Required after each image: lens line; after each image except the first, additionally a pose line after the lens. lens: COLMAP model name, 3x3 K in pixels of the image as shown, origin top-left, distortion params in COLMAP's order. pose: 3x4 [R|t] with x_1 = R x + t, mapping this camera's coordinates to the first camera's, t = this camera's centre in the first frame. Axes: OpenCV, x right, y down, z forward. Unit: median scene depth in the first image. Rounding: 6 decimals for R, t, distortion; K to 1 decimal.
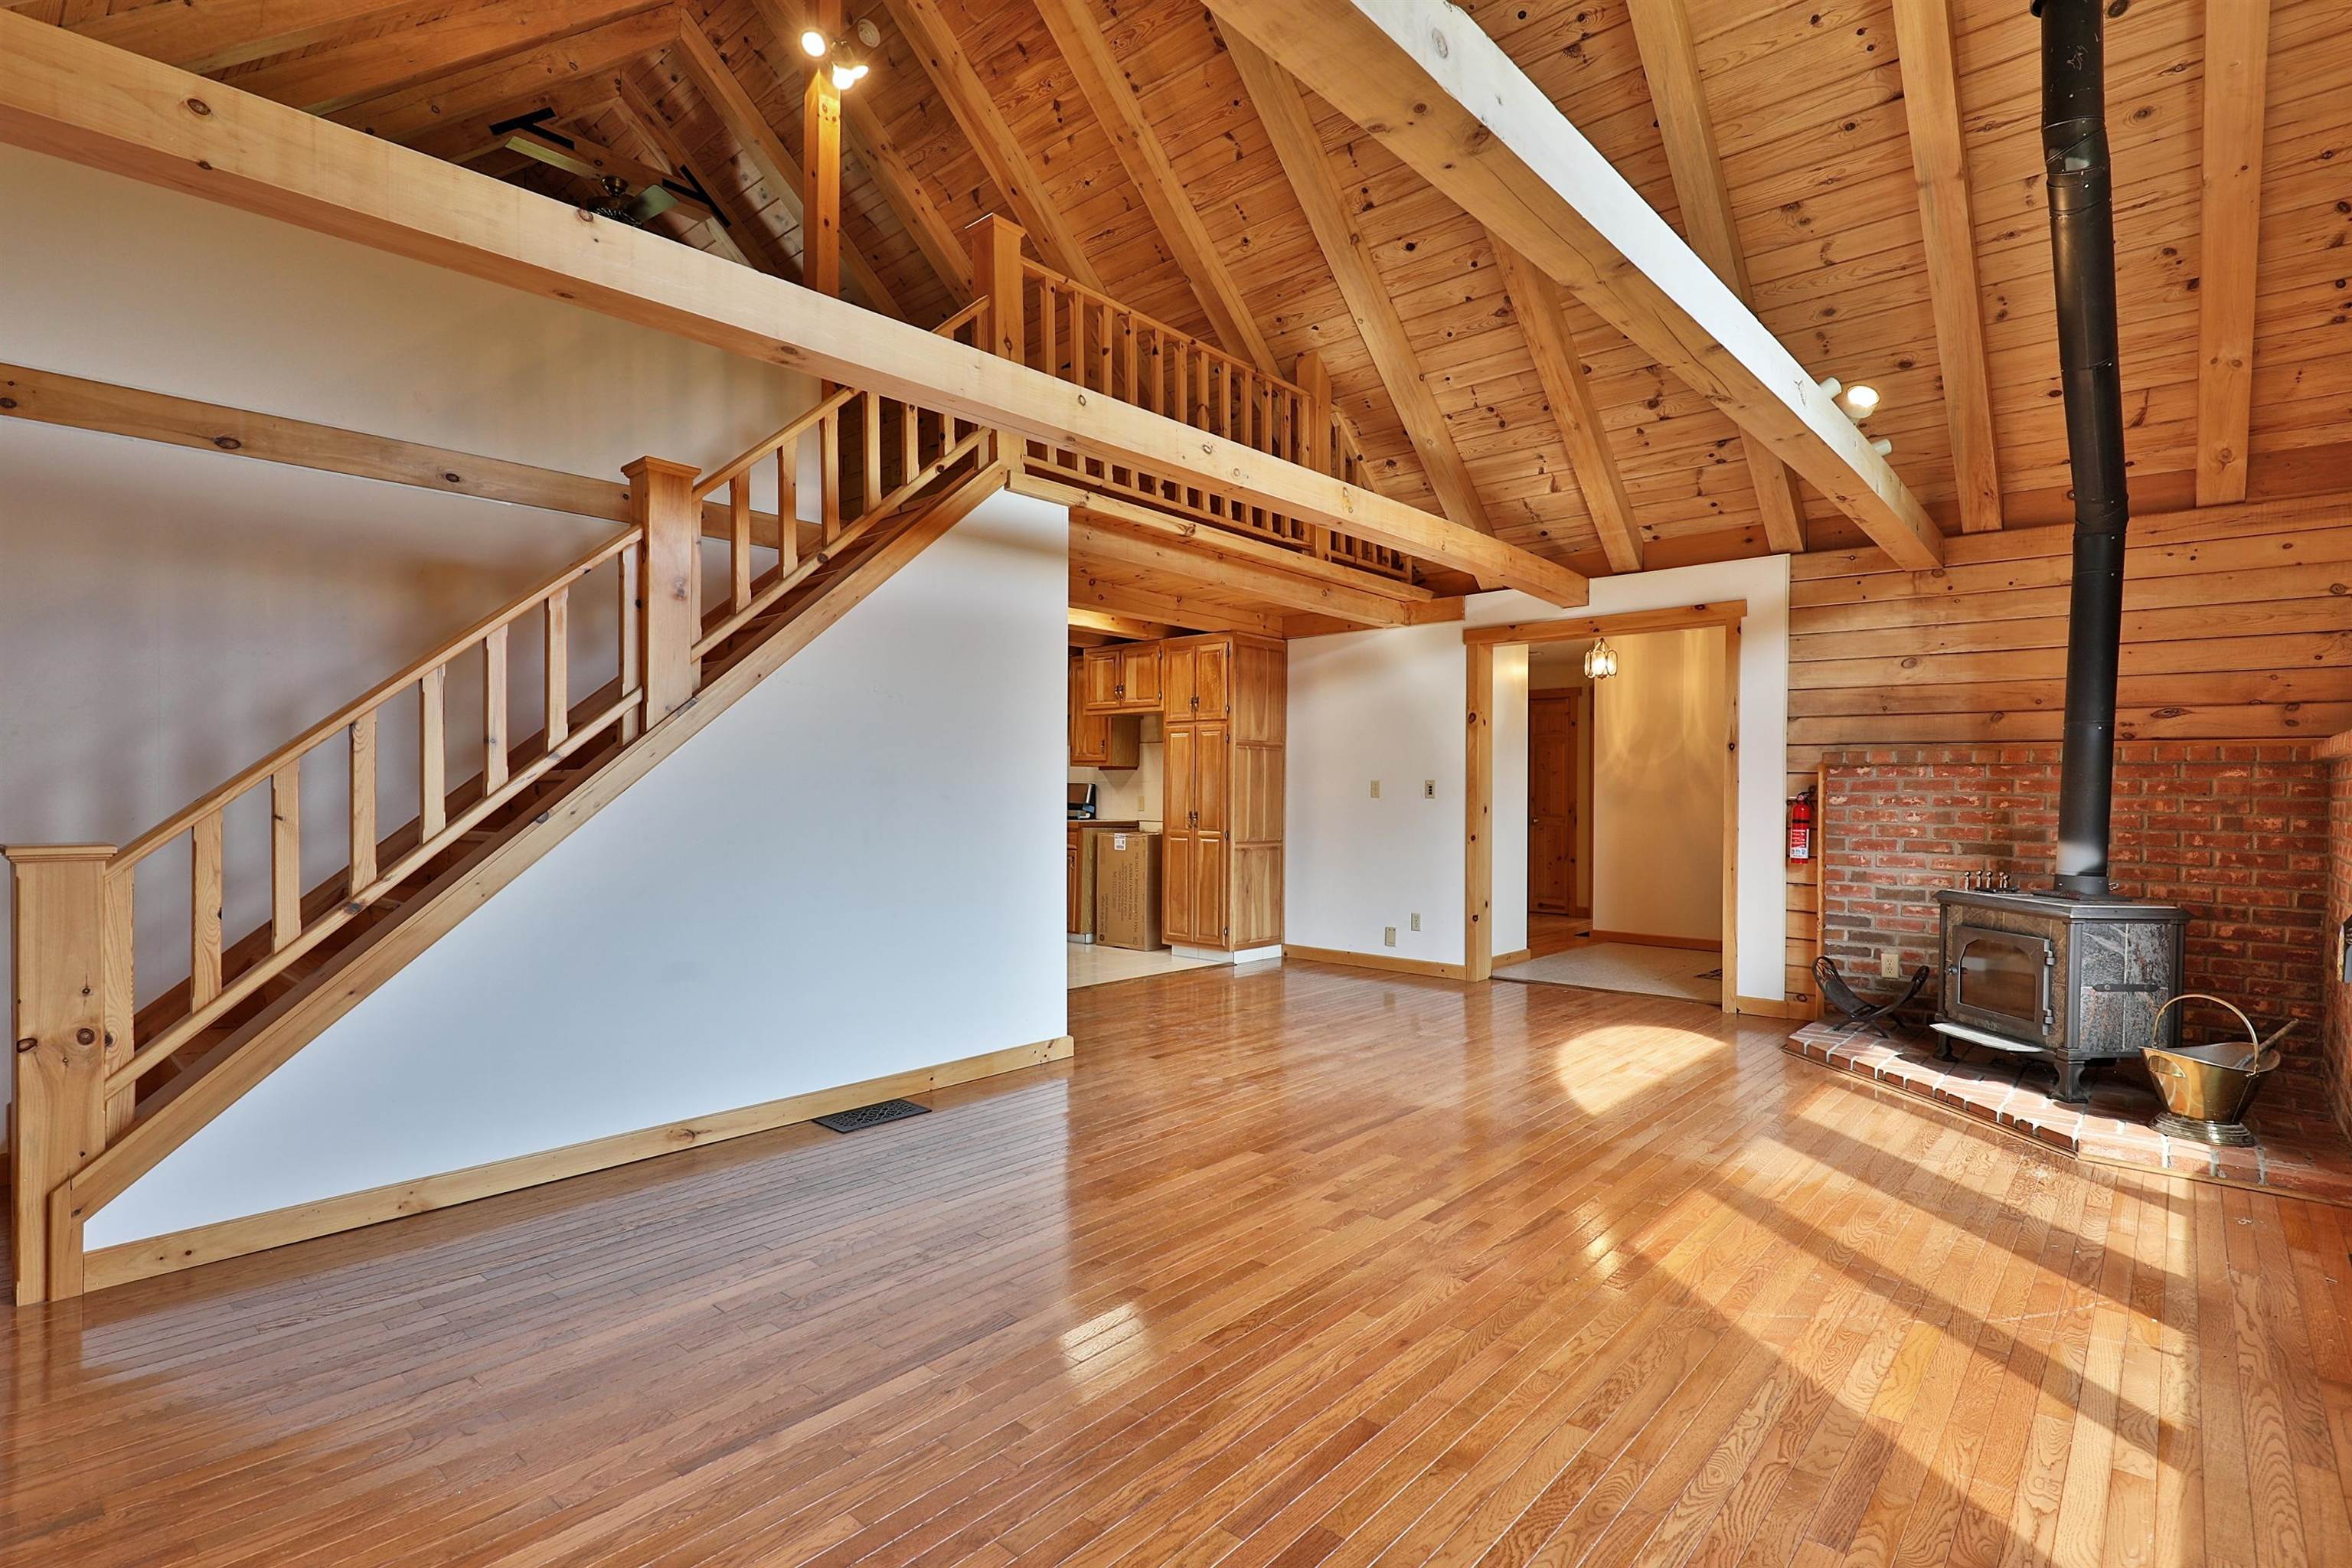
lens RADIAL K [[1129.6, 0, 1185.4], [0, 1129.6, 788.9], [0, 0, 1]] dist [0.004268, 0.000123]
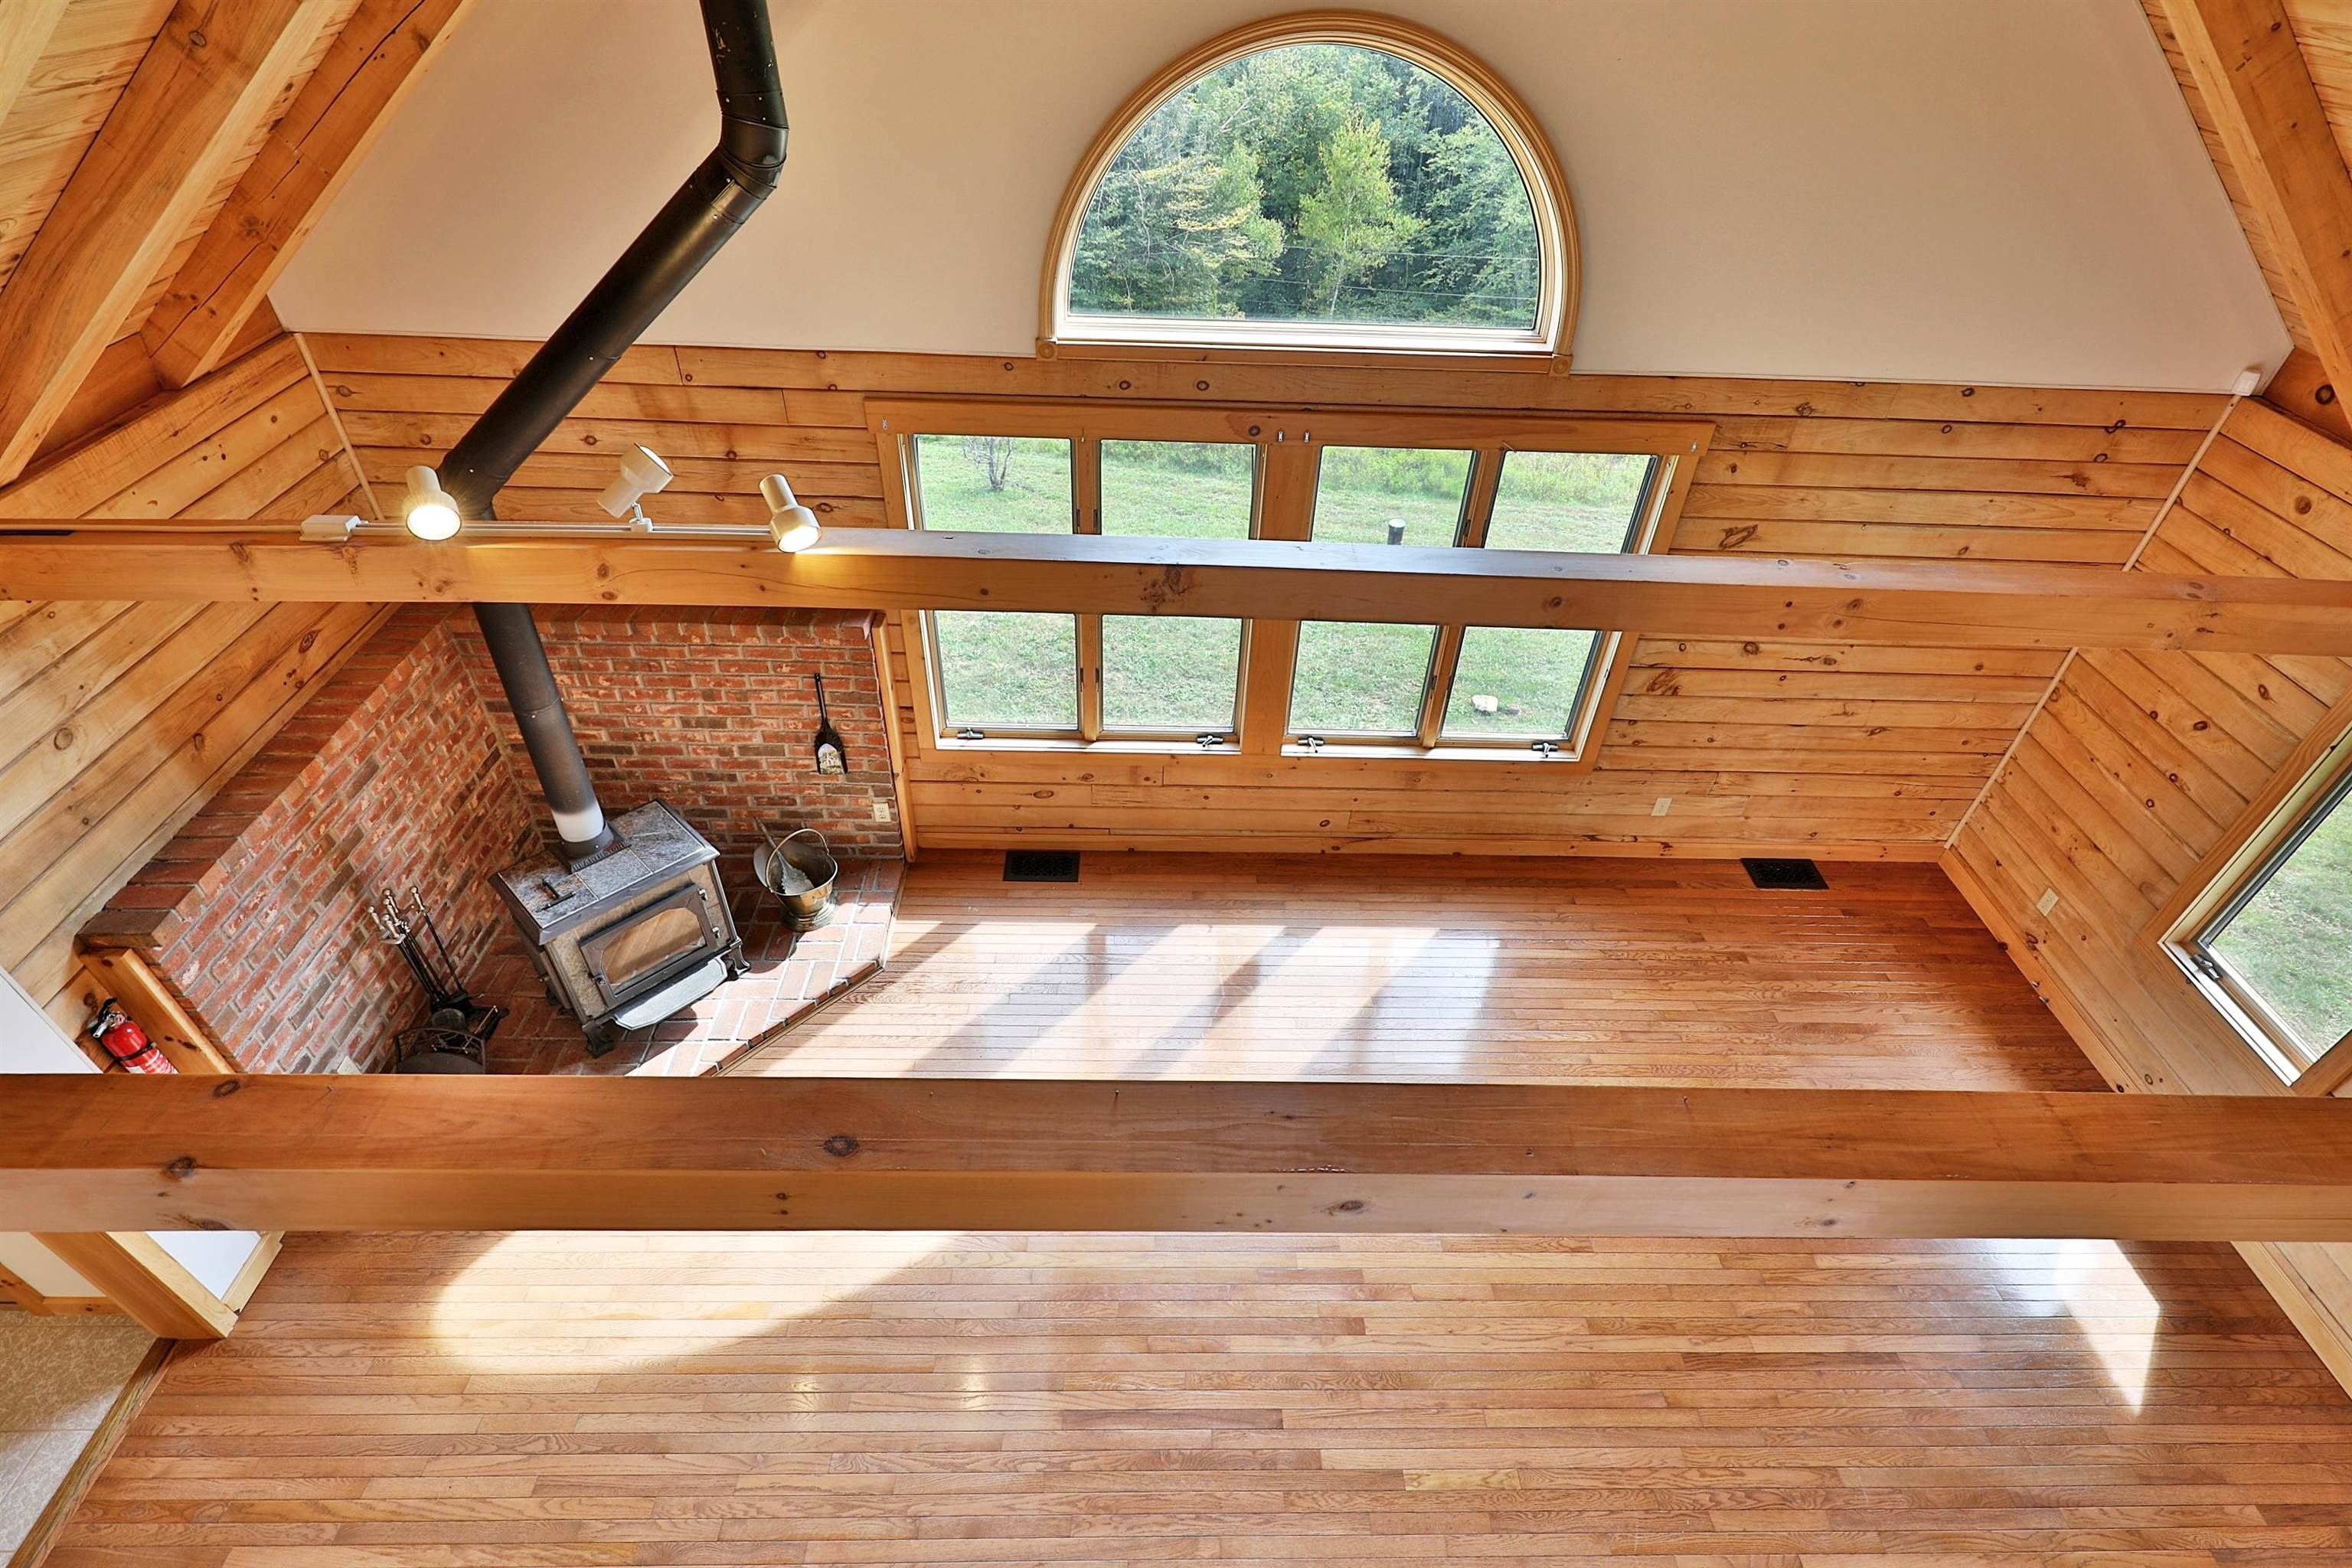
lens RADIAL K [[1129.6, 0, 1187.2], [0, 1129.6, 799.2], [0, 0, 1]] dist [0.004268, 0.000123]
pose [[-0.676118, -0.499966, 0.541201, -0.067835], [-0.044565, 0.760941, 0.647289, -0.489677], [-0.735445, 0.413525, -0.536766, 0.916342]]
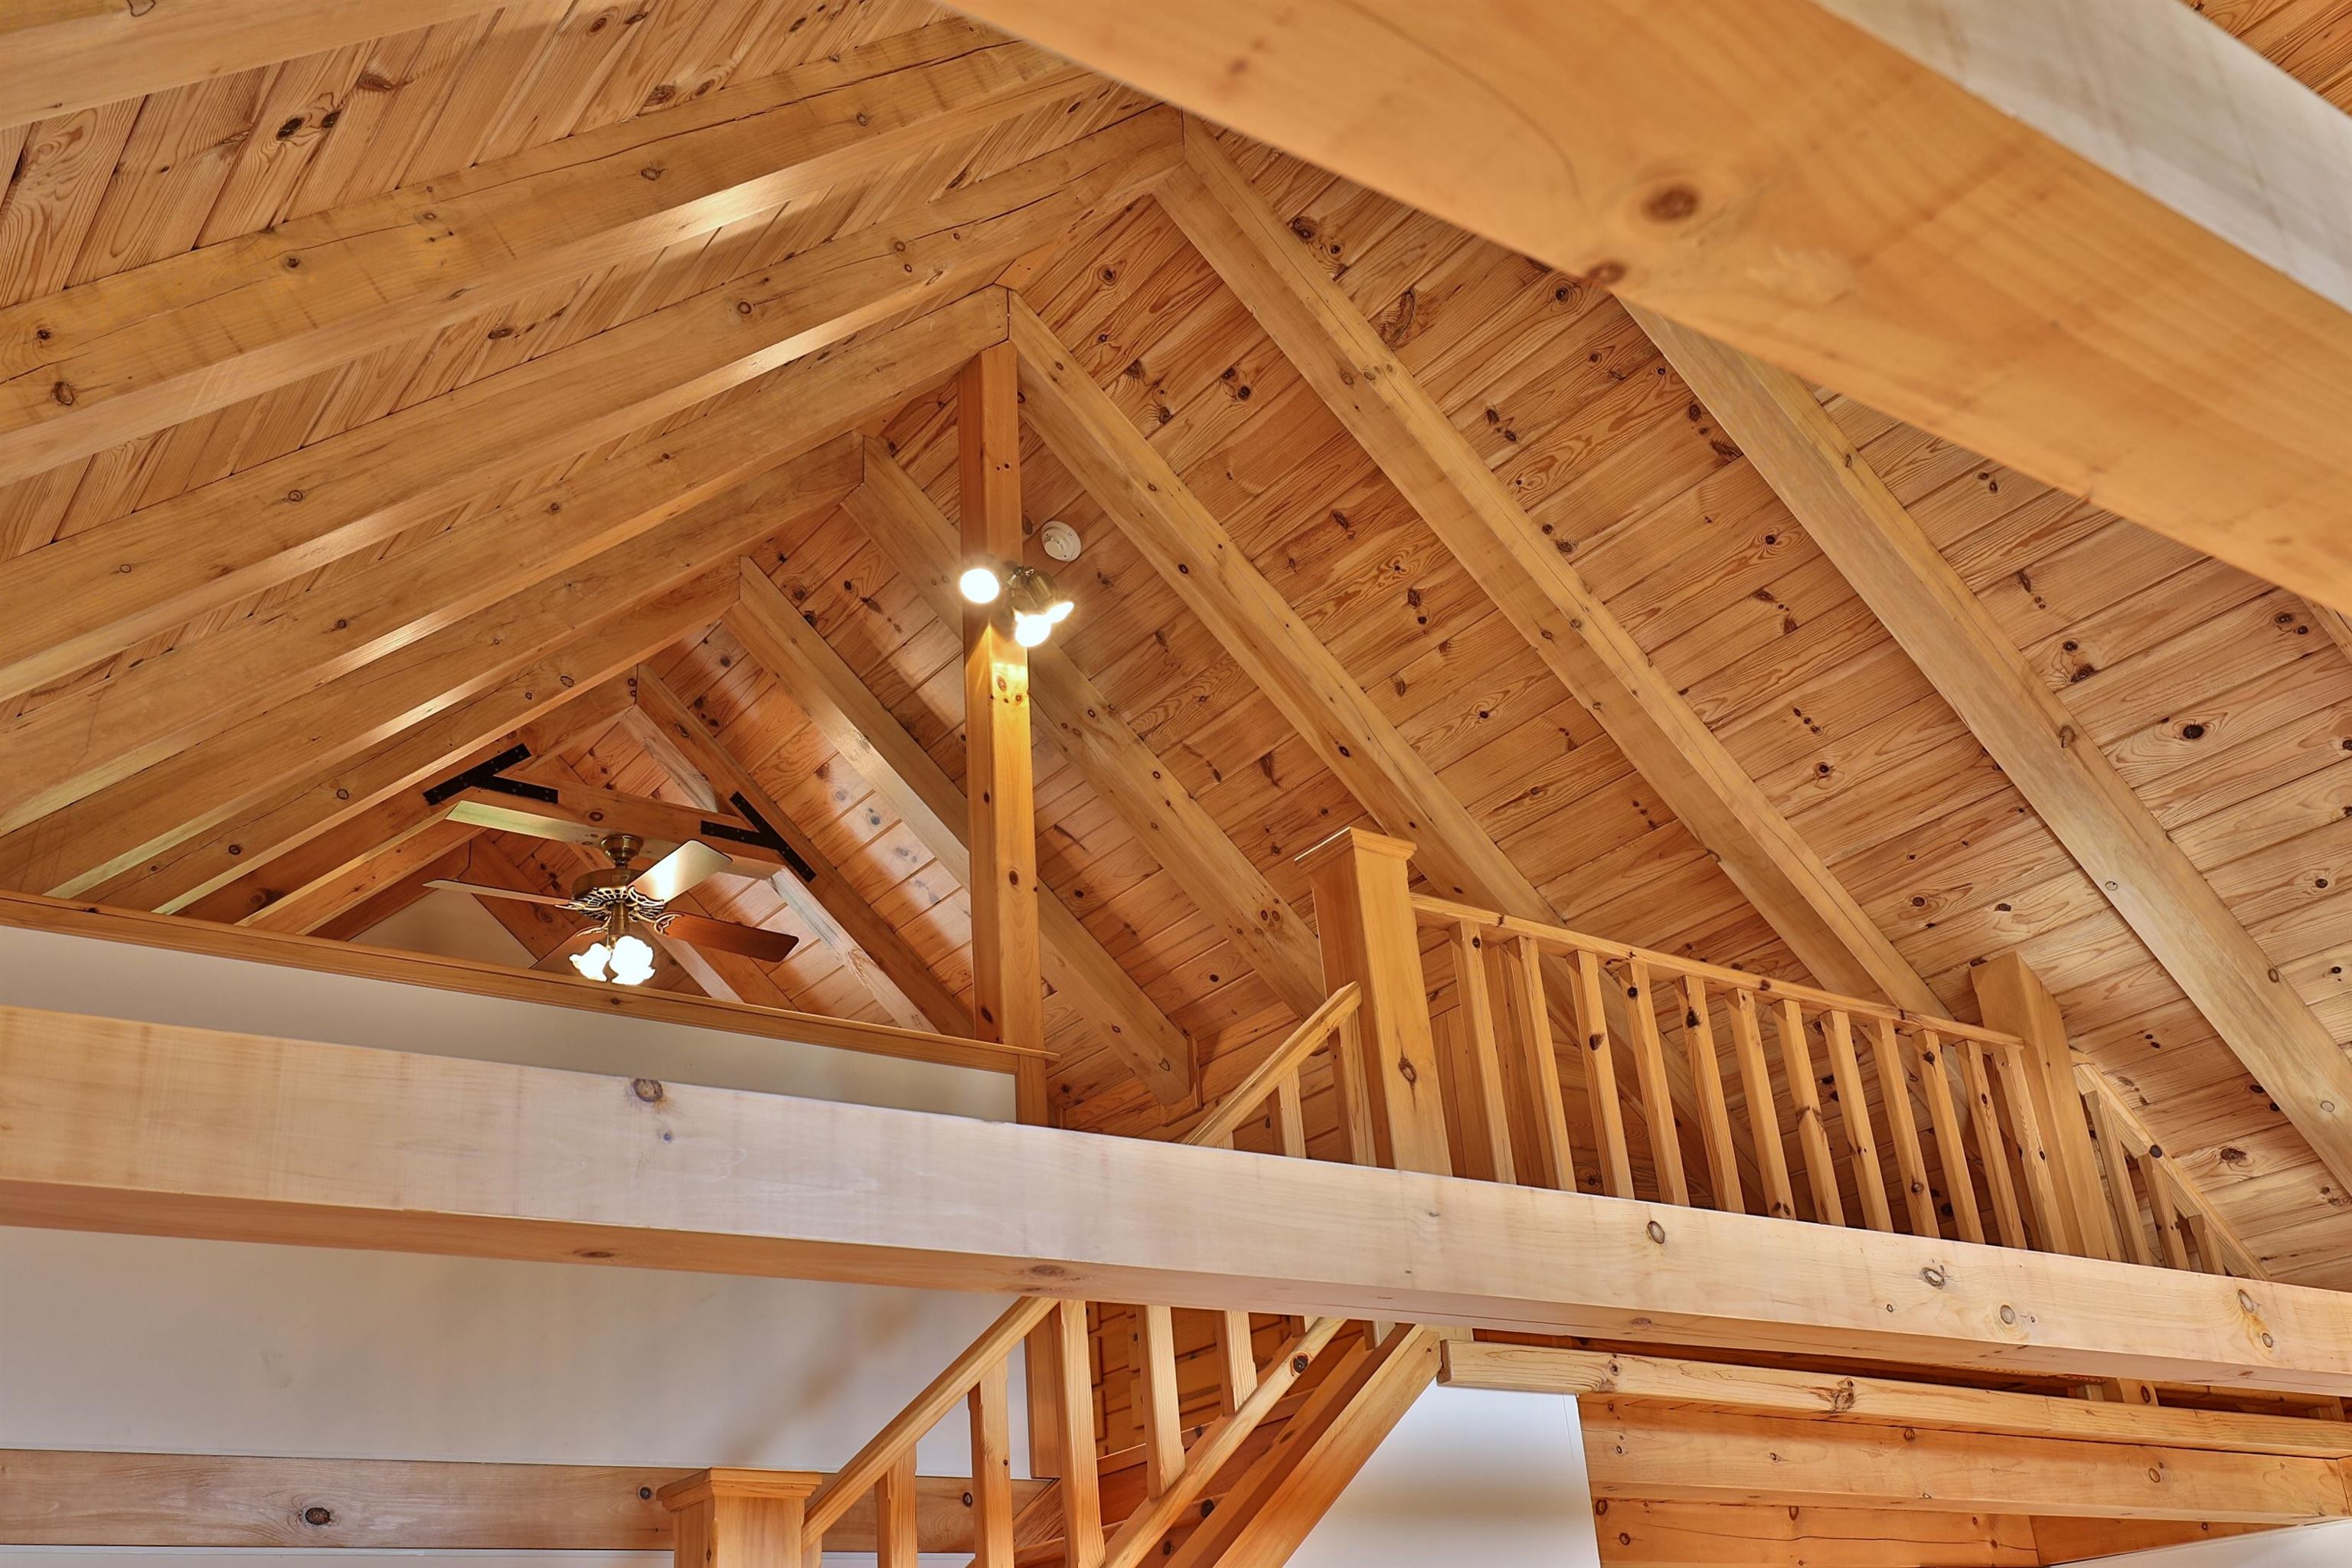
lens RADIAL K [[2252.8, 0, 1184.6], [0, 2252.8, 770.6], [0, 0, 1]] dist [-0.004729, 0.000000]
pose [[0.974120, -0.158586, -0.161060, -0.066421], [0.076296, 0.901436, -0.426136, -0.098205], [0.212764, 0.402819, 0.890207, 0.078443]]
